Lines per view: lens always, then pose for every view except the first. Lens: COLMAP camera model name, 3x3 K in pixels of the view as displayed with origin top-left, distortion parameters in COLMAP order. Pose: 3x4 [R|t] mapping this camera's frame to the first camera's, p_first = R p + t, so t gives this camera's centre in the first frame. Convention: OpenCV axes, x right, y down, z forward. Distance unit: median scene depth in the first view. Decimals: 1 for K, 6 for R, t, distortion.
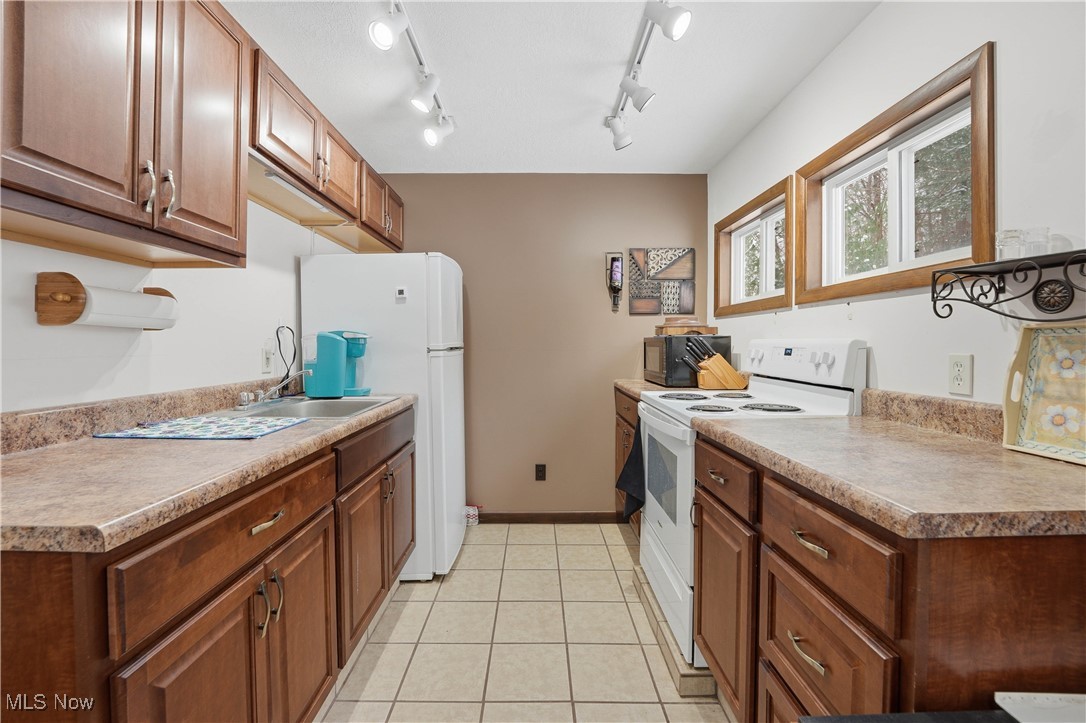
lens RADIAL K [[453.4, 0, 538.3], [0, 453.4, 352.0], [0, 0, 1]] dist [-0.026706, -0.000048]
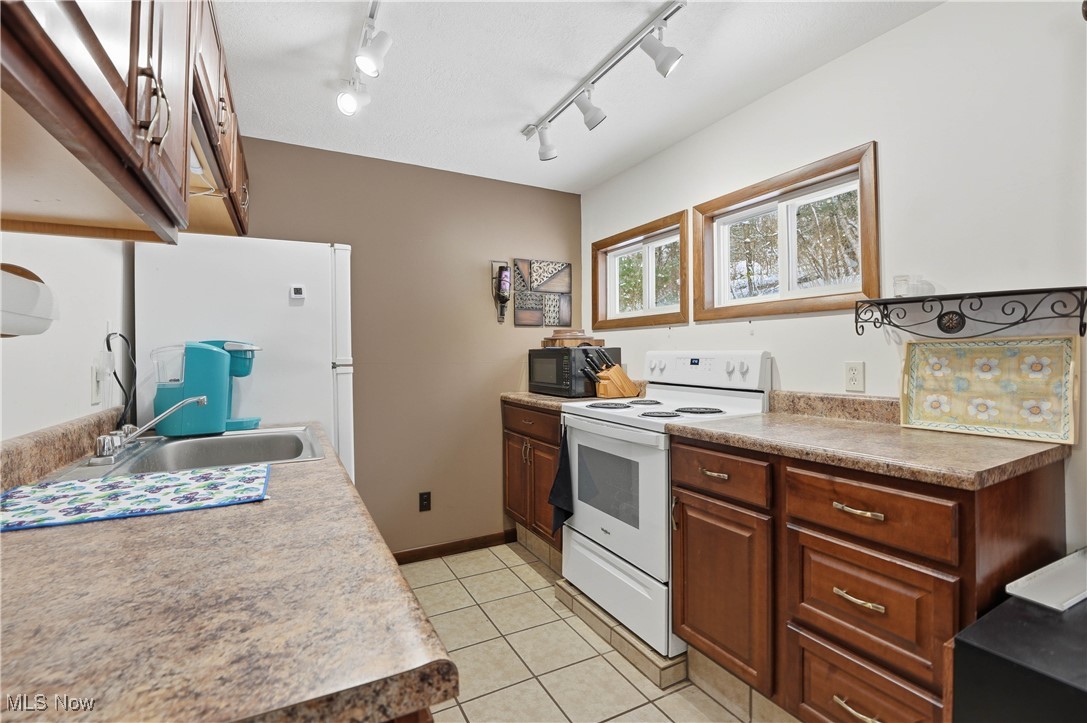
lens RADIAL K [[476.9, 0, 540.3], [0, 476.9, 351.3], [0, 0, 1]] dist [-0.025287, -0.000148]
pose [[0.883739, -0.002358, 0.467974, -0.324192], [0.014861, 0.999624, -0.023028, -0.004200], [-0.467744, 0.027305, 0.883442, 0.092637]]
